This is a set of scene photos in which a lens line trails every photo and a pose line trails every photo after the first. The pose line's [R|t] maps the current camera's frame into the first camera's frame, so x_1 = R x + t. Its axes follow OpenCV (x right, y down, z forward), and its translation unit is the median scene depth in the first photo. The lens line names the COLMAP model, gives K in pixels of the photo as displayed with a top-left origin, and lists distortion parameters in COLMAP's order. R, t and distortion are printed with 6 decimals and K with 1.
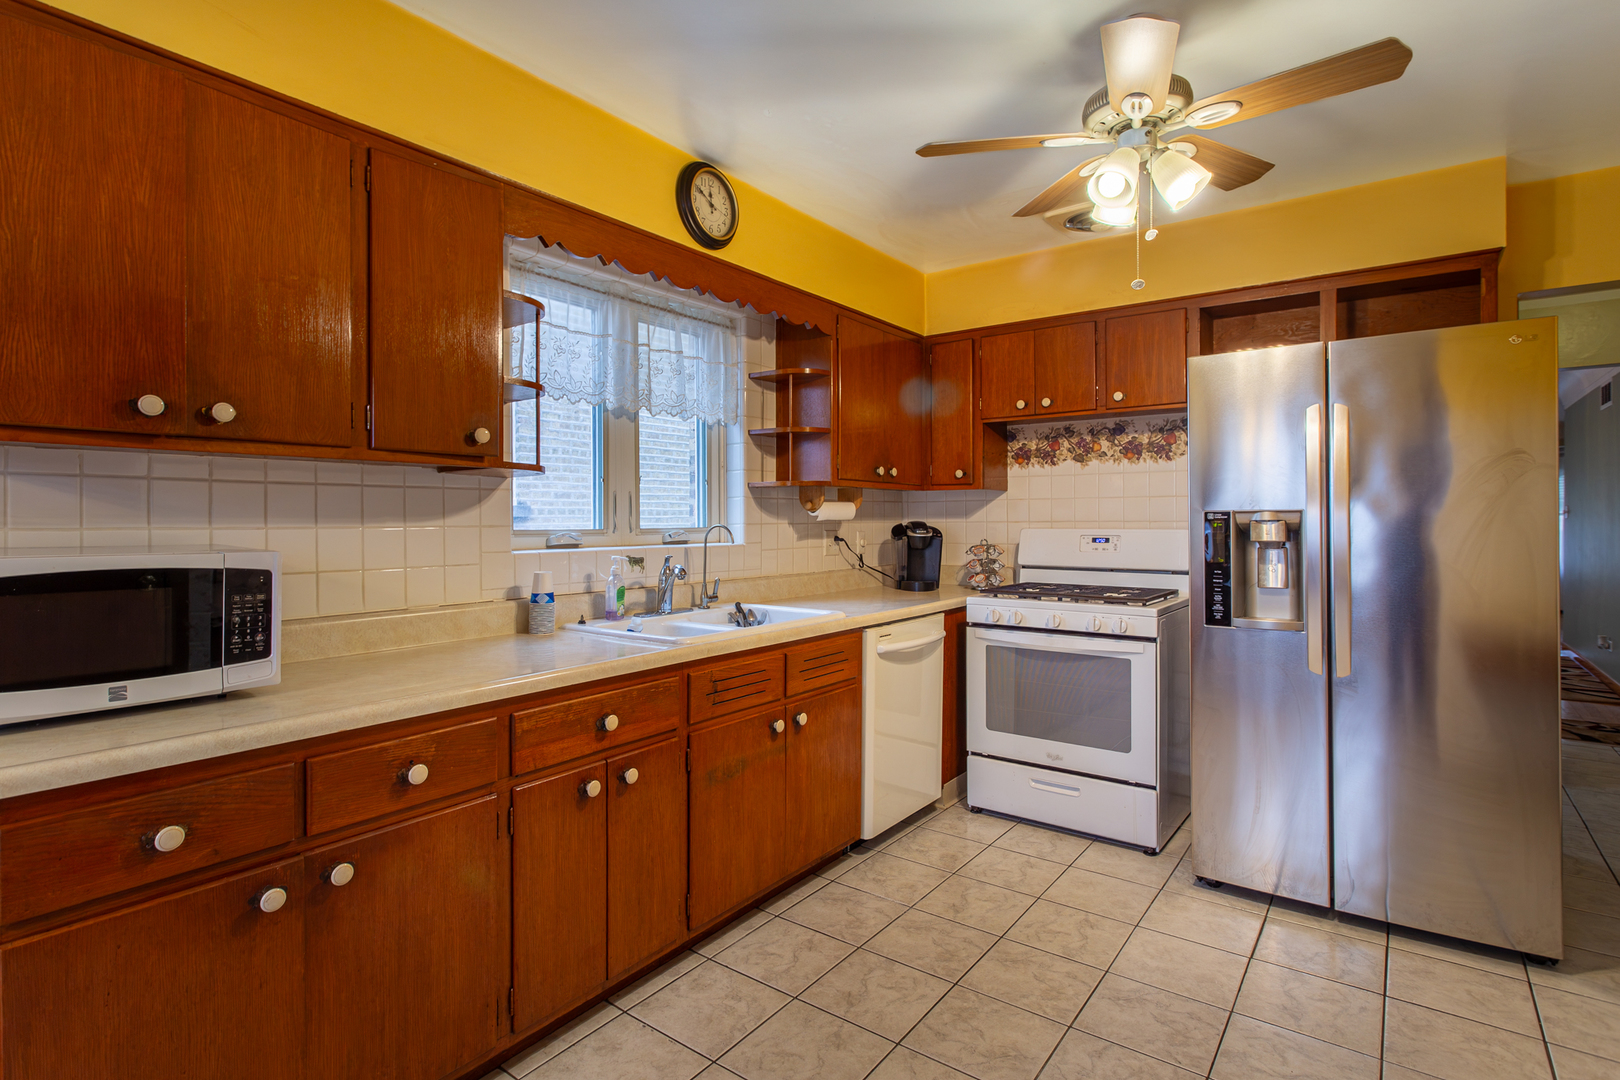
lens RADIAL K [[797.5, 0, 806.1], [0, 797.5, 520.6], [0, 0, 1]] dist [-0.000570, 0.000406]
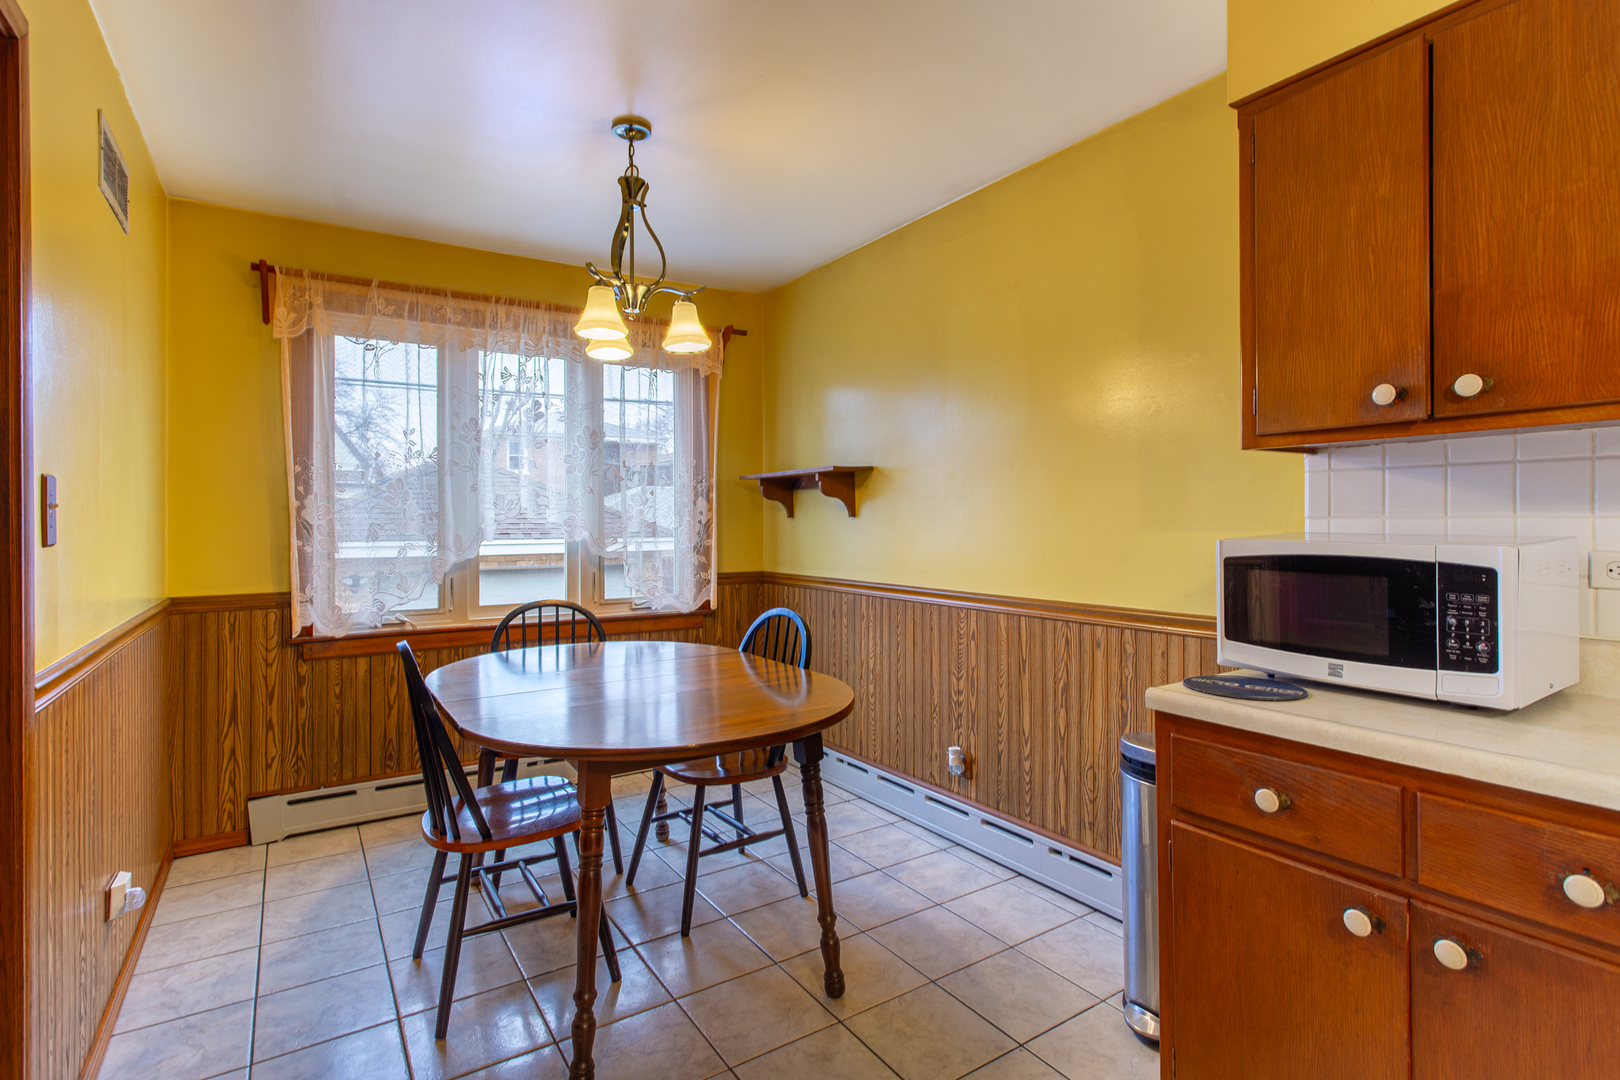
lens RADIAL K [[797.5, 0, 806.1], [0, 797.5, 520.6], [0, 0, 1]] dist [-0.000570, 0.000406]
pose [[-0.346627, 0.006991, -0.937977, 0.356420], [0.008038, 0.999958, 0.004483, 0.003468], [0.937969, -0.005985, -0.346668, 0.632243]]
